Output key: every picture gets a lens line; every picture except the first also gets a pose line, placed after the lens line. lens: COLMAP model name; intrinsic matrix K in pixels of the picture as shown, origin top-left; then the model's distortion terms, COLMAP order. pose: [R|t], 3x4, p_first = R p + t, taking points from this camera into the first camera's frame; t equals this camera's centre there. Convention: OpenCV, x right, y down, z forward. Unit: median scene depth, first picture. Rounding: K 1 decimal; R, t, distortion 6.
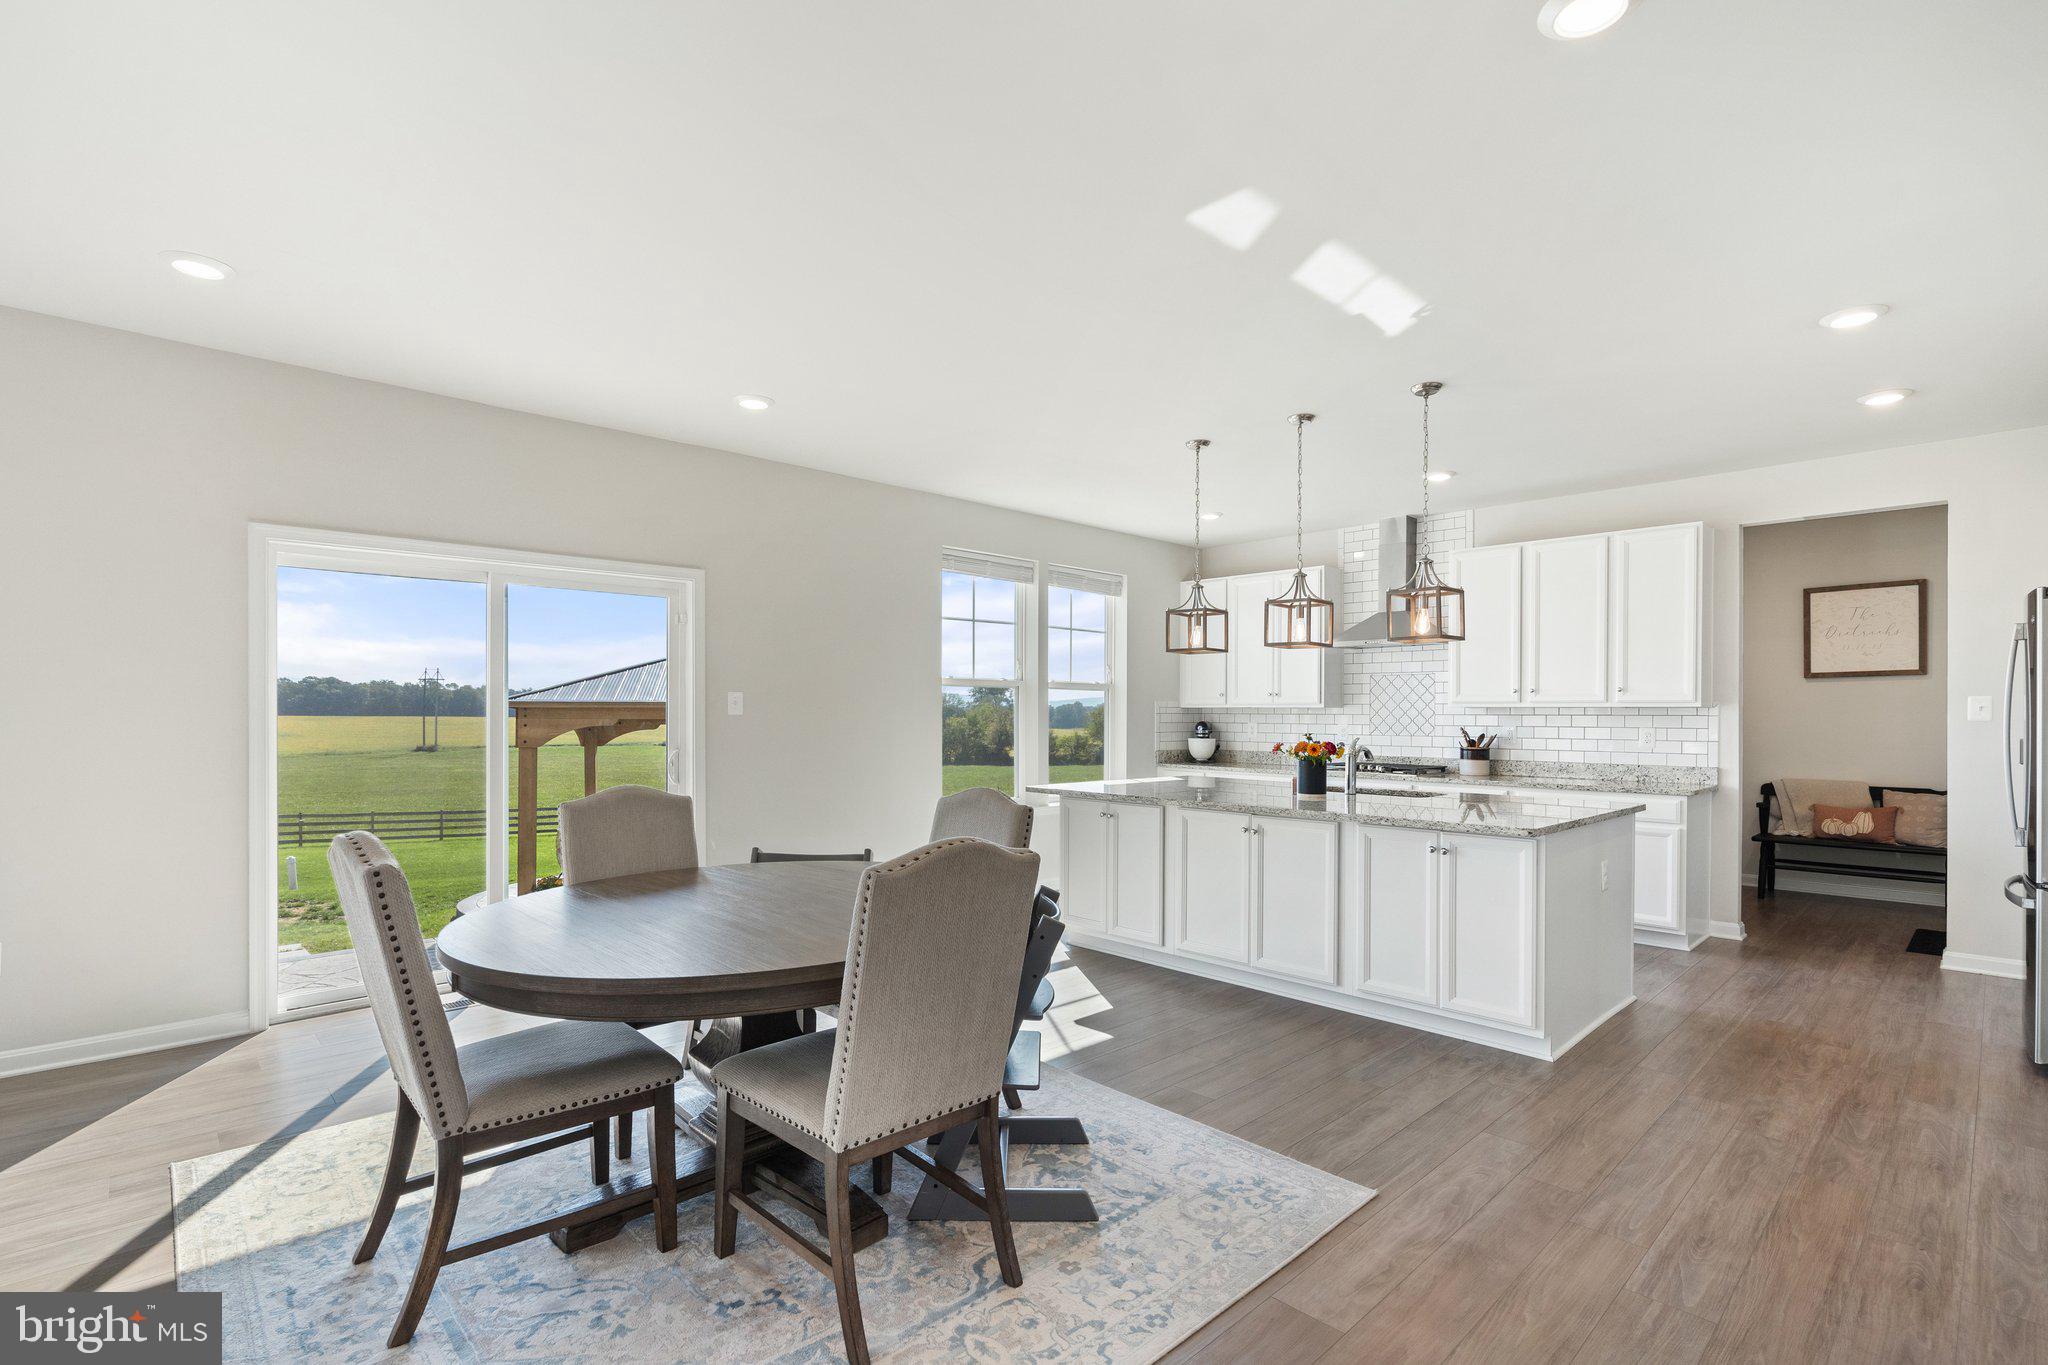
lens RADIAL K [[947.4, 0, 1030.7], [0, 947.4, 717.0], [0, 0, 1]] dist [-0.003857, 0.000268]
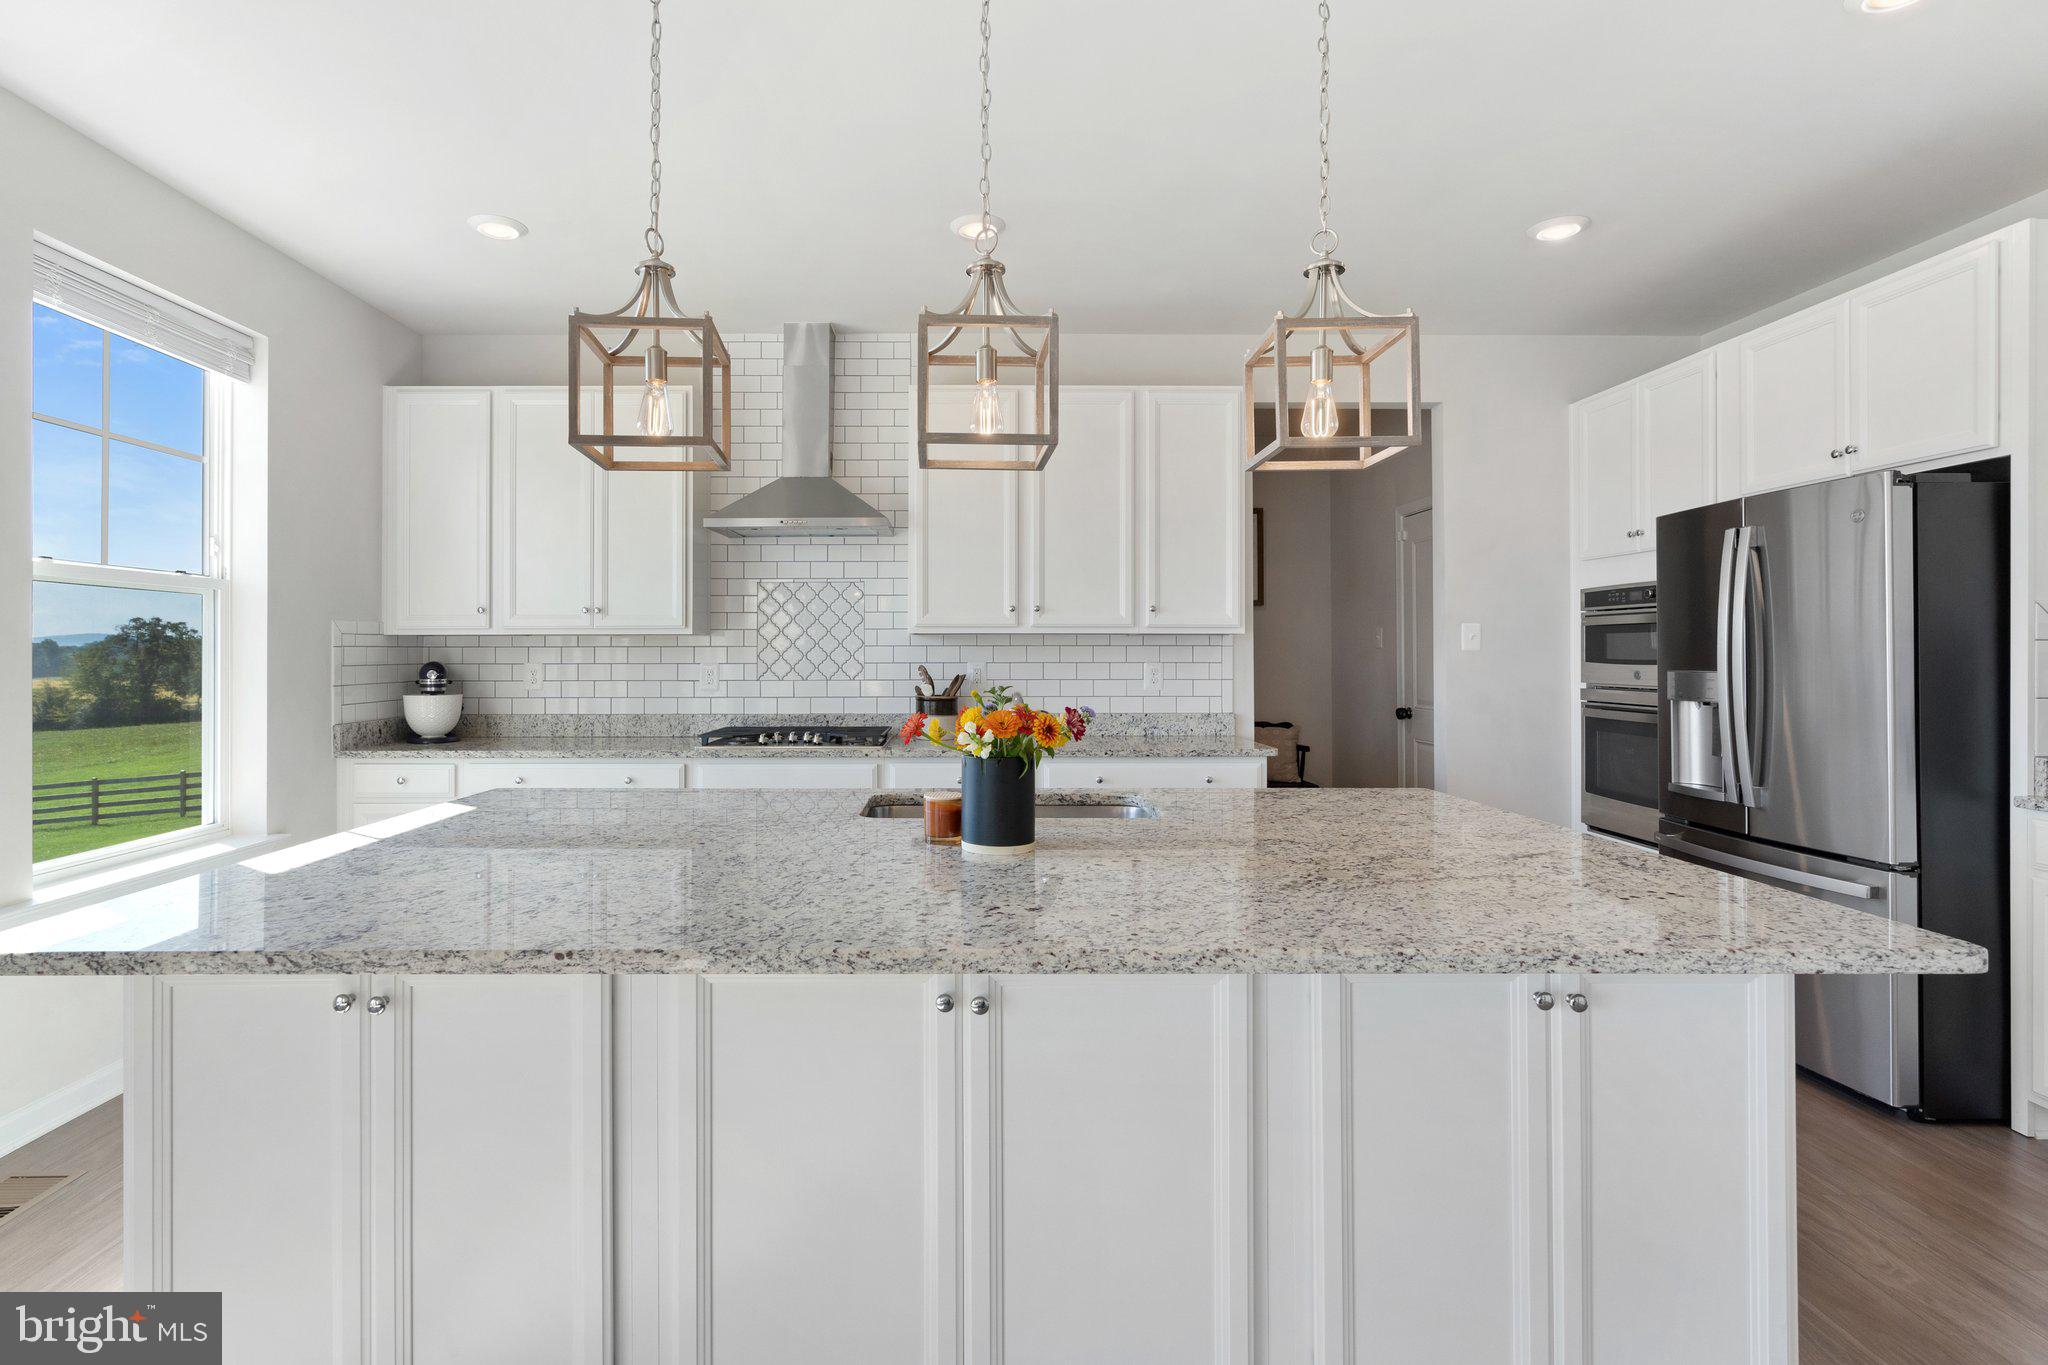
lens RADIAL K [[982.3, 0, 963.2], [0, 982.3, 647.3], [0, 0, 1]] dist [-0.002846, 0.000740]
pose [[0.696439, -0.000369, 0.717616, -0.001323], [0.007075, 0.999955, -0.006352, 0.003011], [-0.717582, 0.009501, 0.696410, 0.514057]]
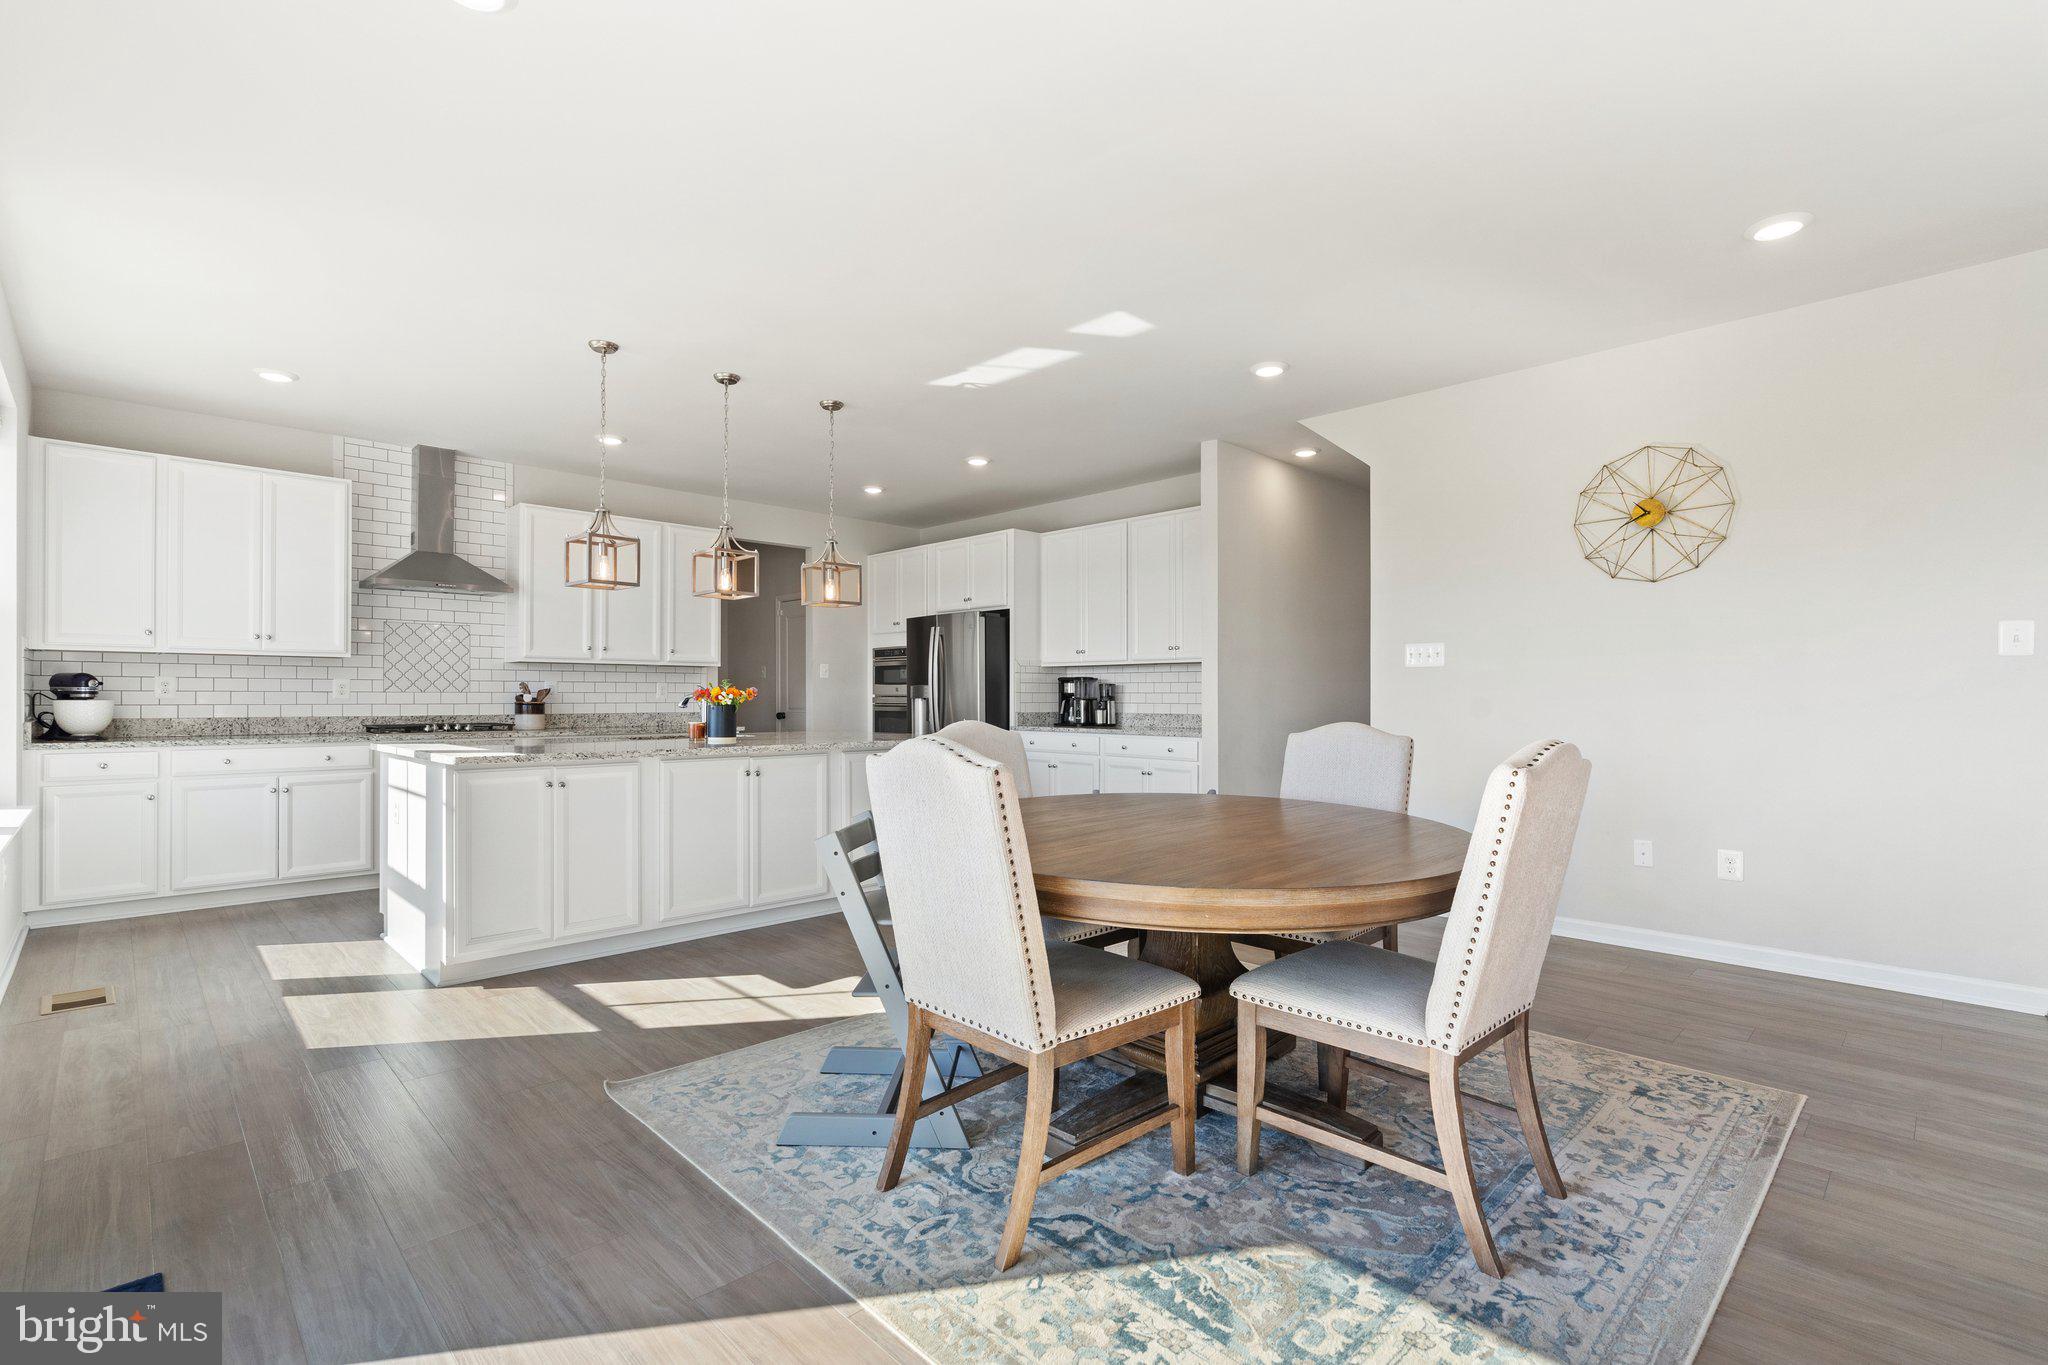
lens RADIAL K [[943.1, 0, 1020.0], [0, 943.1, 695.2], [0, 0, 1]] dist [-0.002101, 0.000066]
pose [[-0.008153, 0.001299, 0.999966, -0.535353], [0.007177, 0.999973, -0.001240, 0.029580], [-0.999941, 0.007167, -0.008162, 0.482969]]
